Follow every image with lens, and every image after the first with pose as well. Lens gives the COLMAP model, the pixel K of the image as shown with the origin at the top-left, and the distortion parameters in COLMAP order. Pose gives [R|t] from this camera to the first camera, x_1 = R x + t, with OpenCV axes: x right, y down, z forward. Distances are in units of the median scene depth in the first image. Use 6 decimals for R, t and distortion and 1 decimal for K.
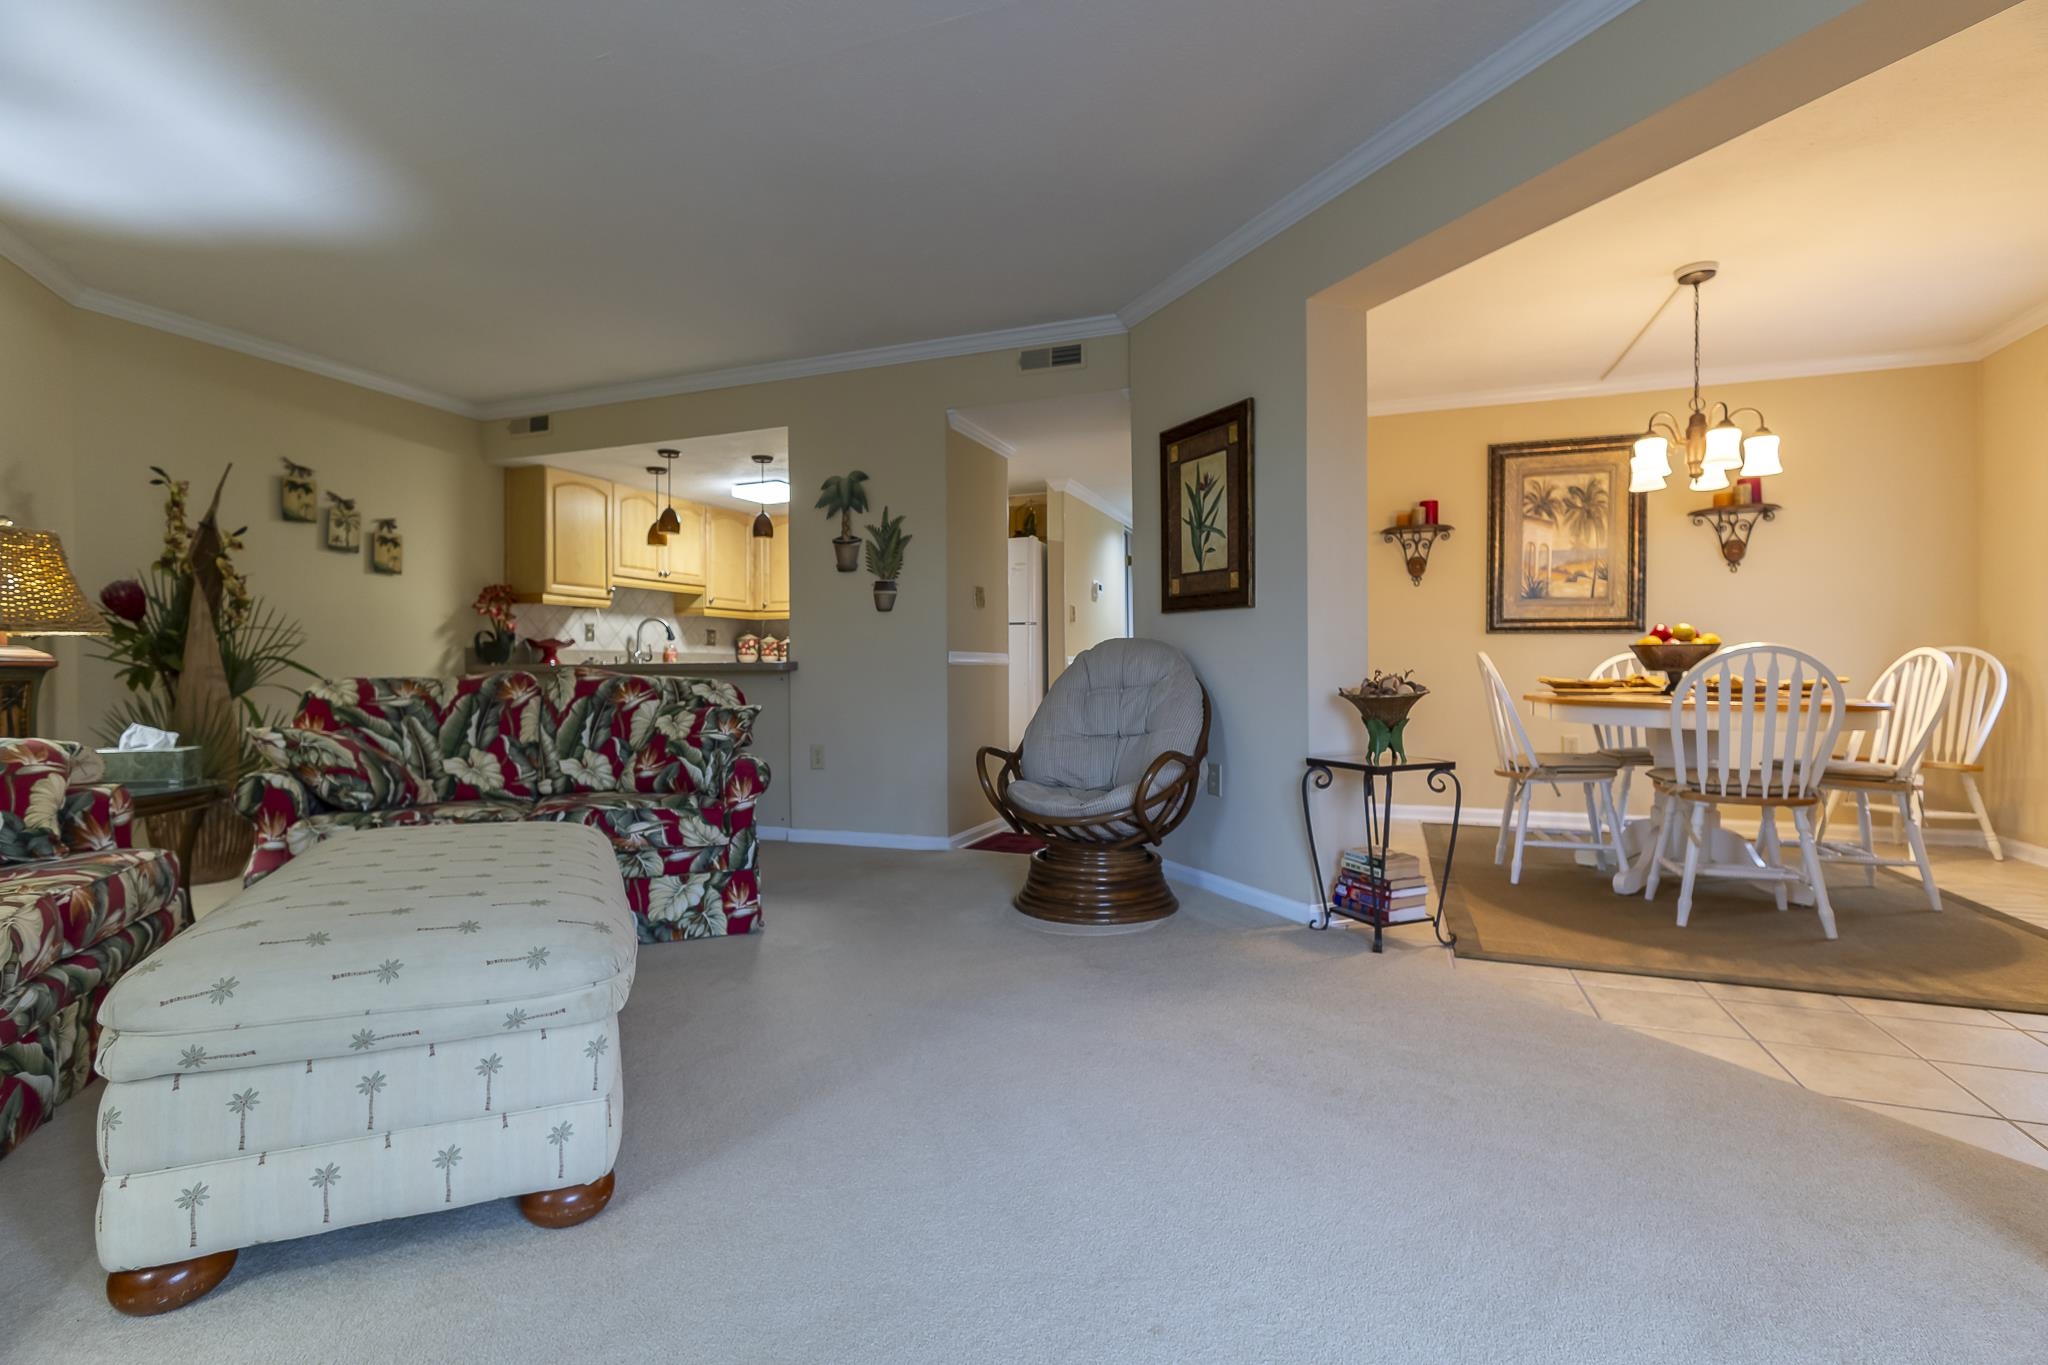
lens RADIAL K [[930.2, 0, 1013.6], [0, 930.2, 670.9], [0, 0, 1]] dist [-0.000848, 0.000119]
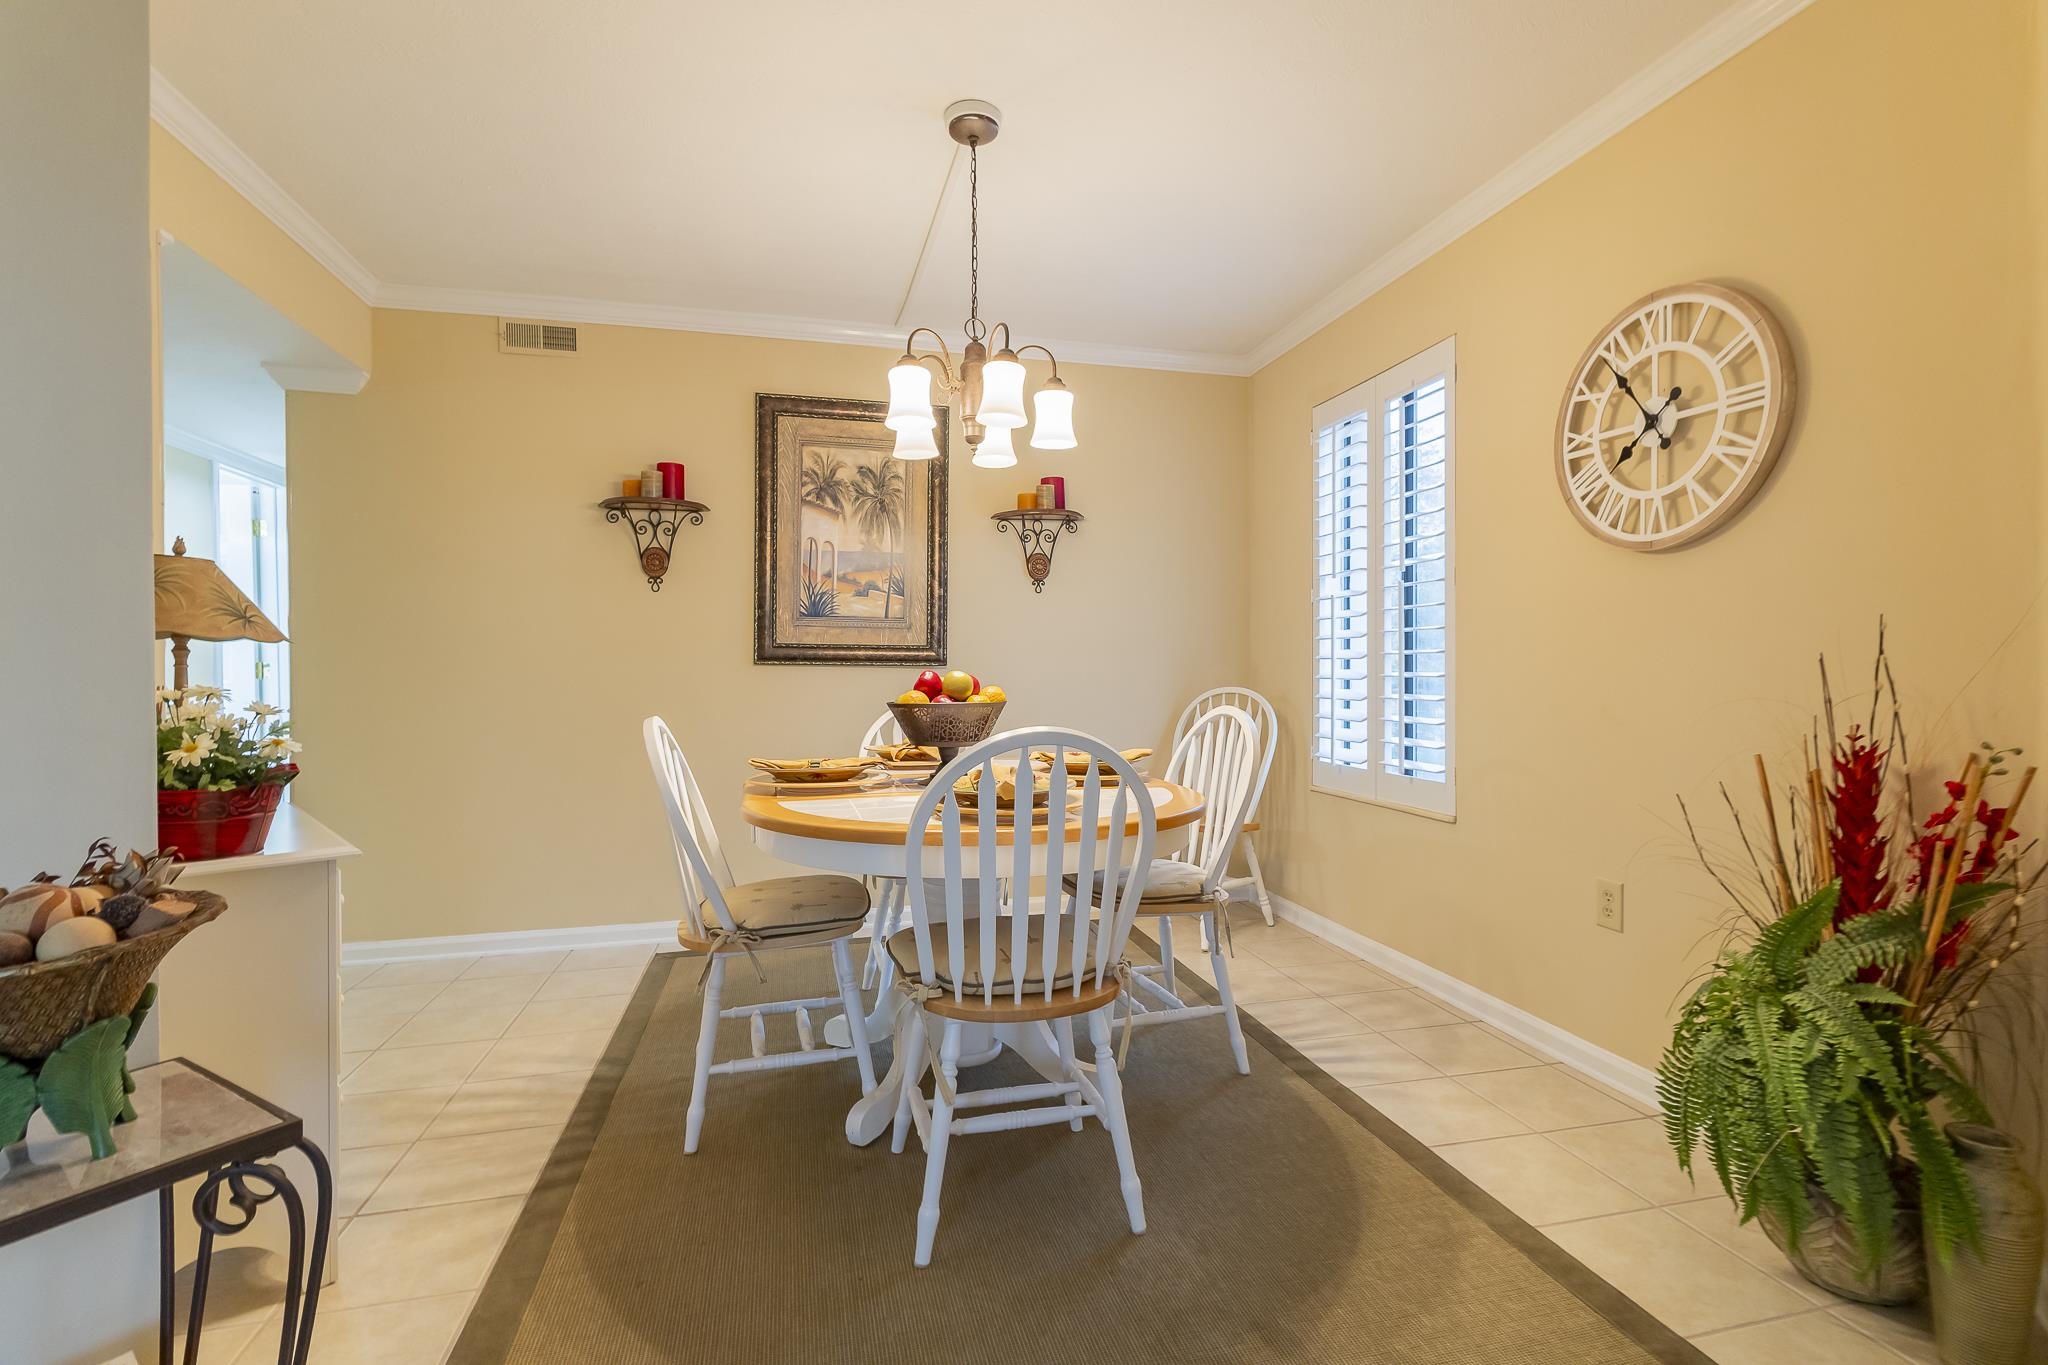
lens RADIAL K [[956.1, 0, 1024.0], [0, 956.1, 682.5], [0, 0, 1]] dist [0.002390, 0.000067]
pose [[0.815782, -0.006772, 0.578320, 0.270308], [0.003878, 0.999973, 0.006239, -0.031792], [-0.578346, -0.002847, 0.815786, 0.313494]]
